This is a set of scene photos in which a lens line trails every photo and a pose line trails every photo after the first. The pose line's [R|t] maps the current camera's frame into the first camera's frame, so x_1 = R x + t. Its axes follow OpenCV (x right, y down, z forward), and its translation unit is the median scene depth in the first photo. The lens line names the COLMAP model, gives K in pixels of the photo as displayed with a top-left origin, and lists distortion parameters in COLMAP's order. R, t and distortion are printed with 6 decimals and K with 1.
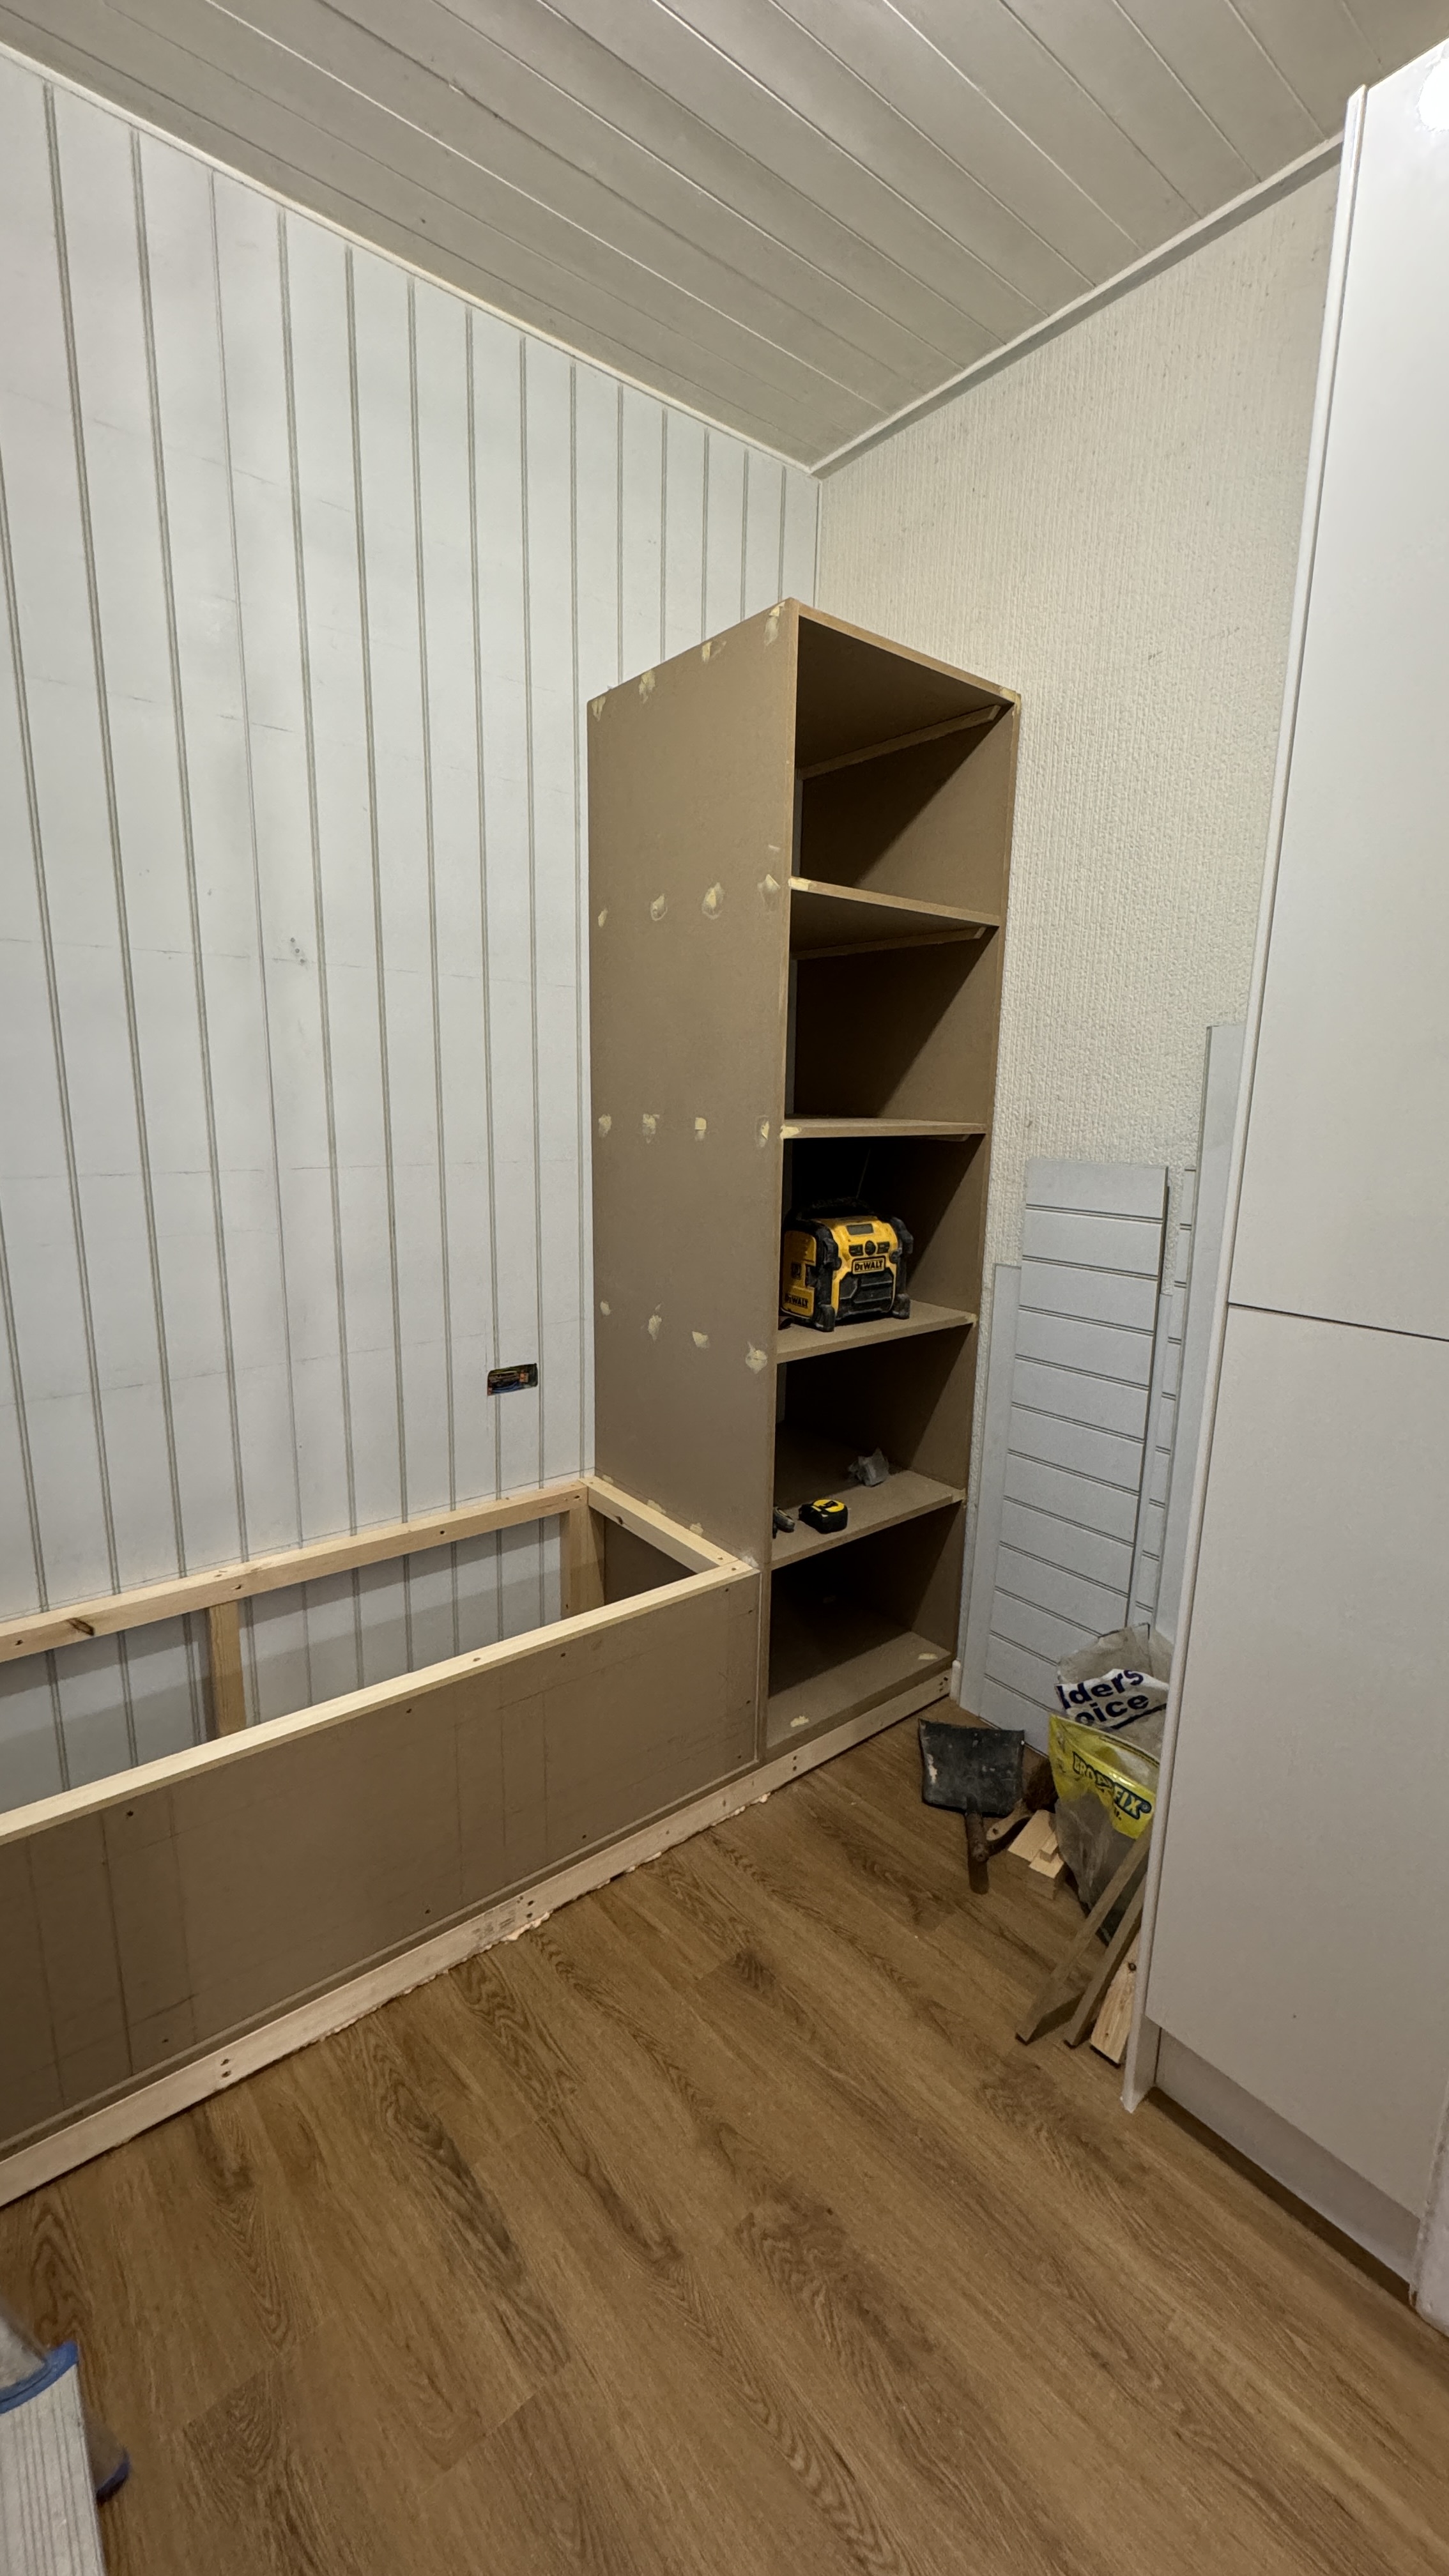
lens RADIAL K [[1044.1, 0, 724.5], [0, 1044.1, 1288.0], [0, 0, 1]] dist [-0.000159, -0.000184]
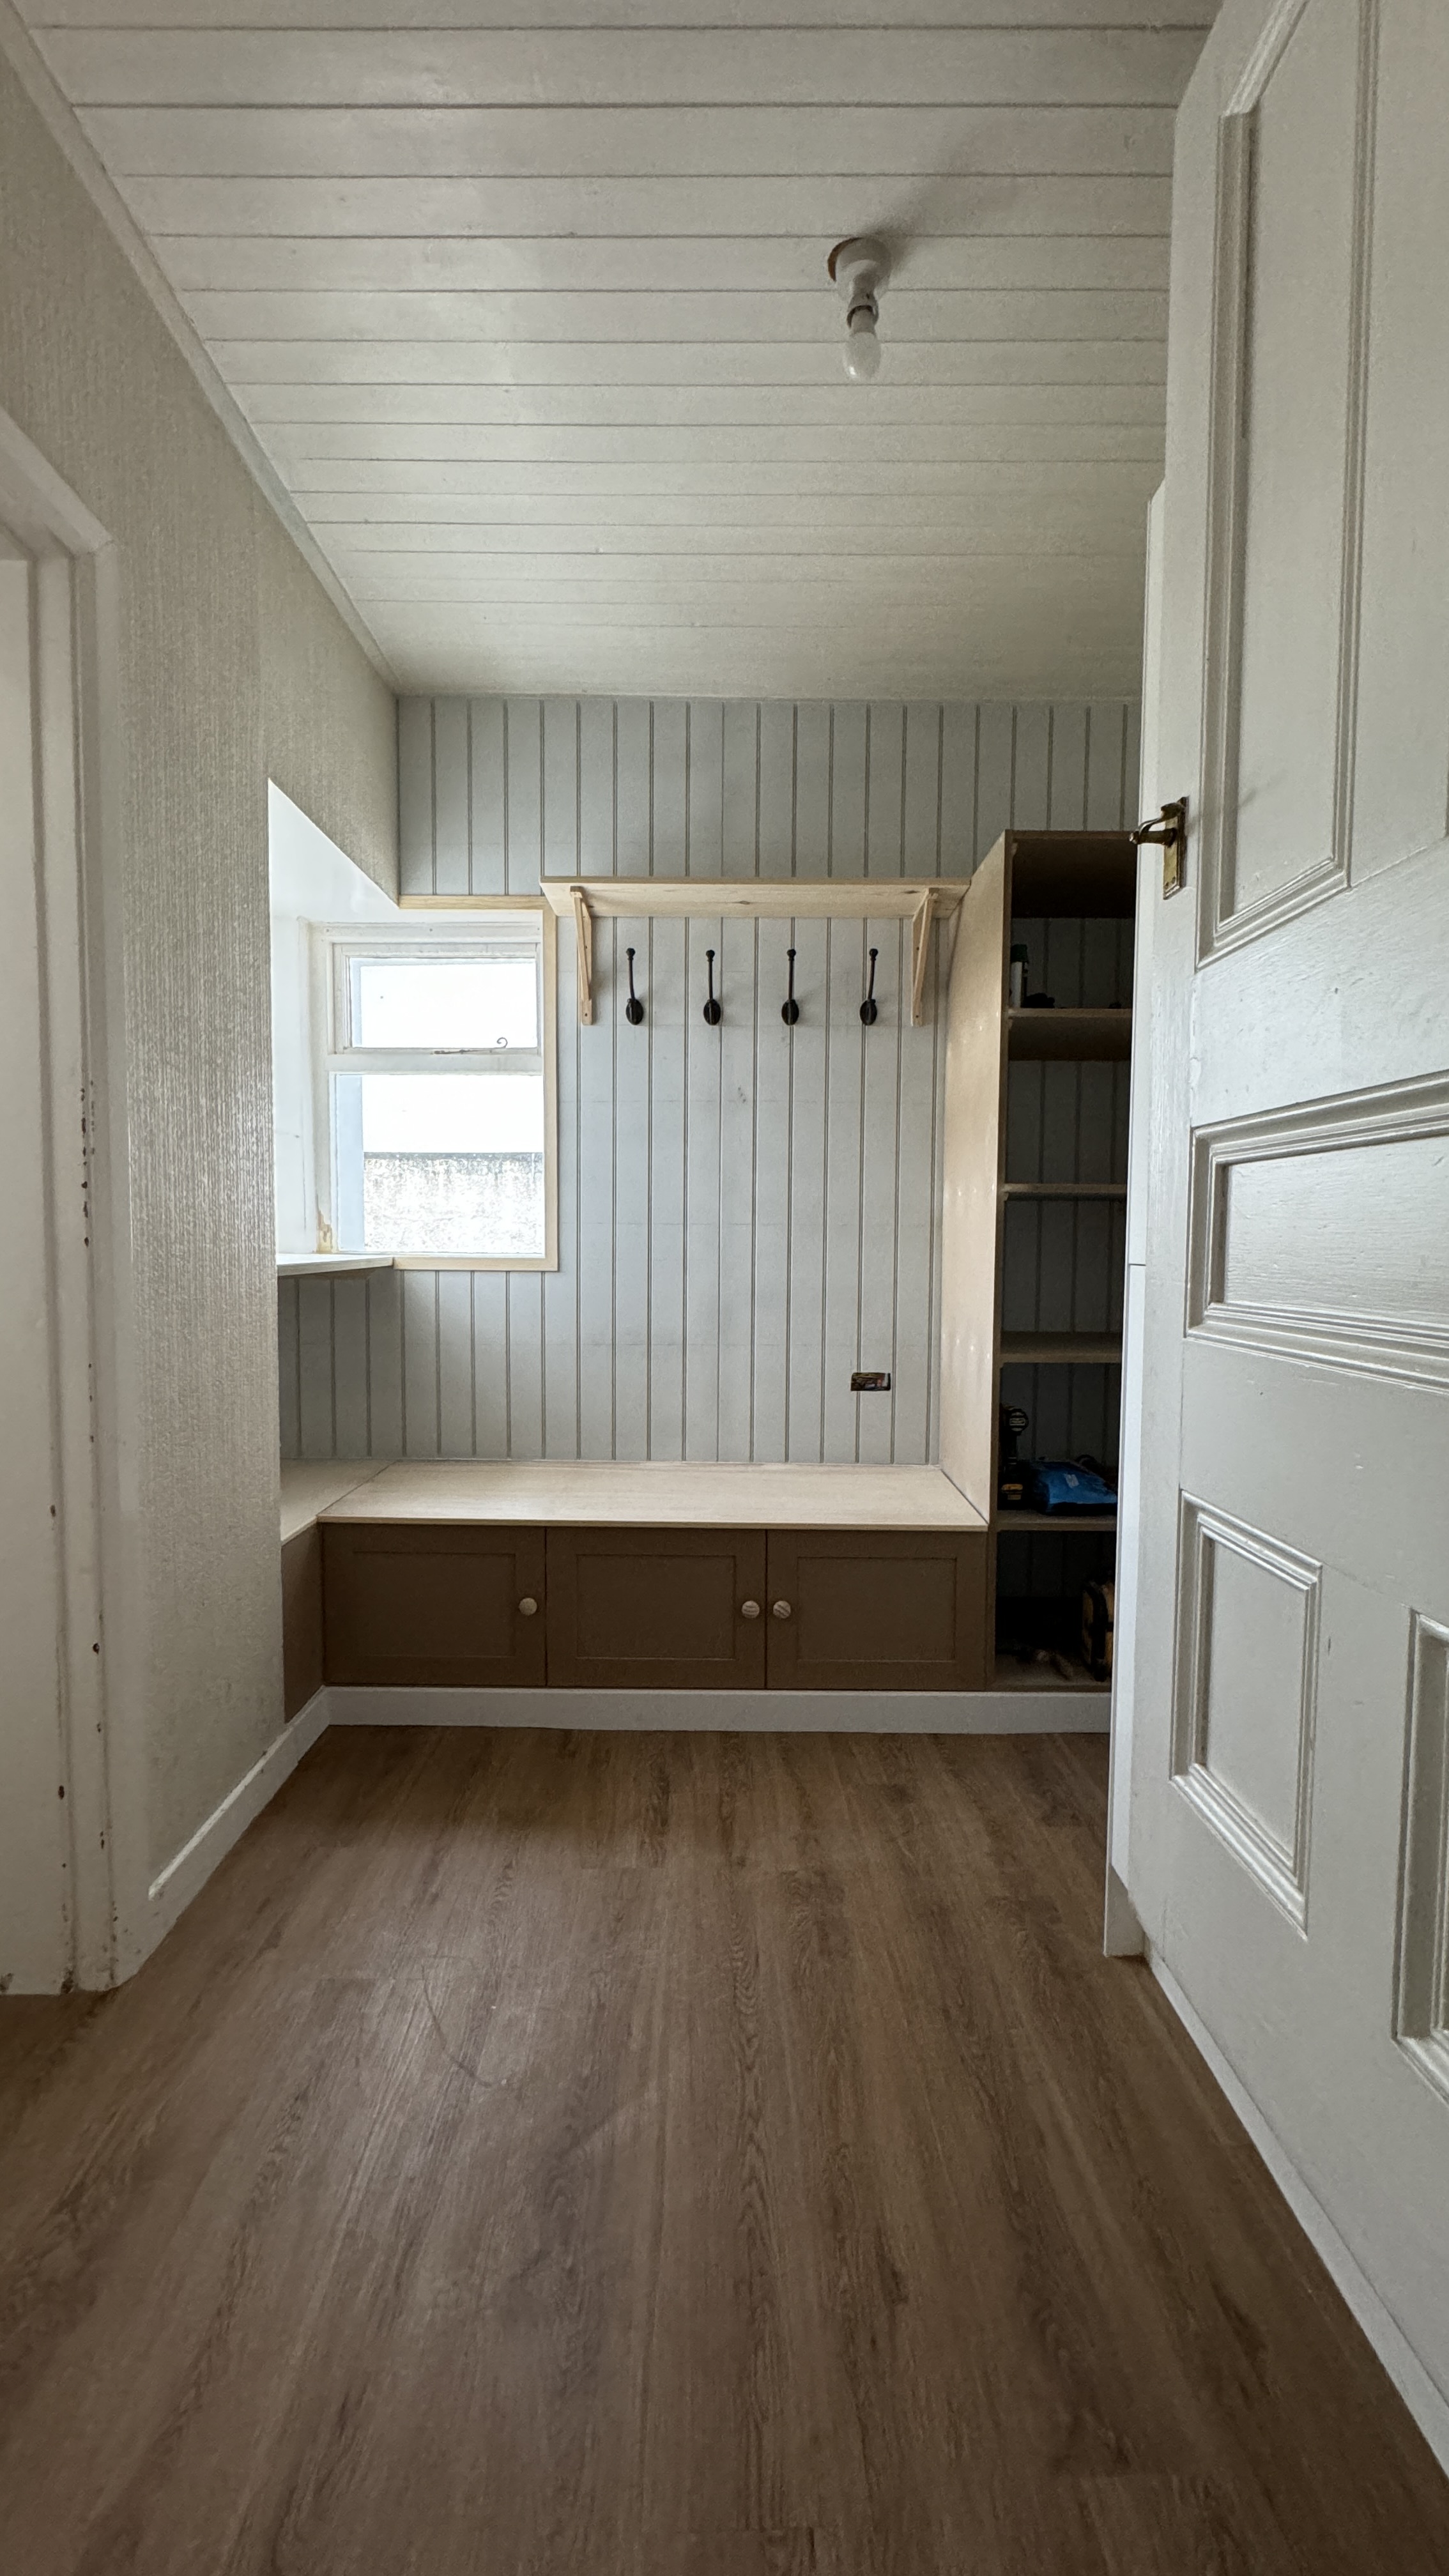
lens RADIAL K [[1035.5, 0, 707.3], [0, 1035.5, 1293.7], [0, 0, 1]] dist [0.001018, 0.000047]
pose [[0.772247, 0.025397, -0.634815, 0.781623], [-0.116001, 0.988040, -0.101587, 0.212873], [0.624643, 0.152089, 0.765957, -0.319547]]
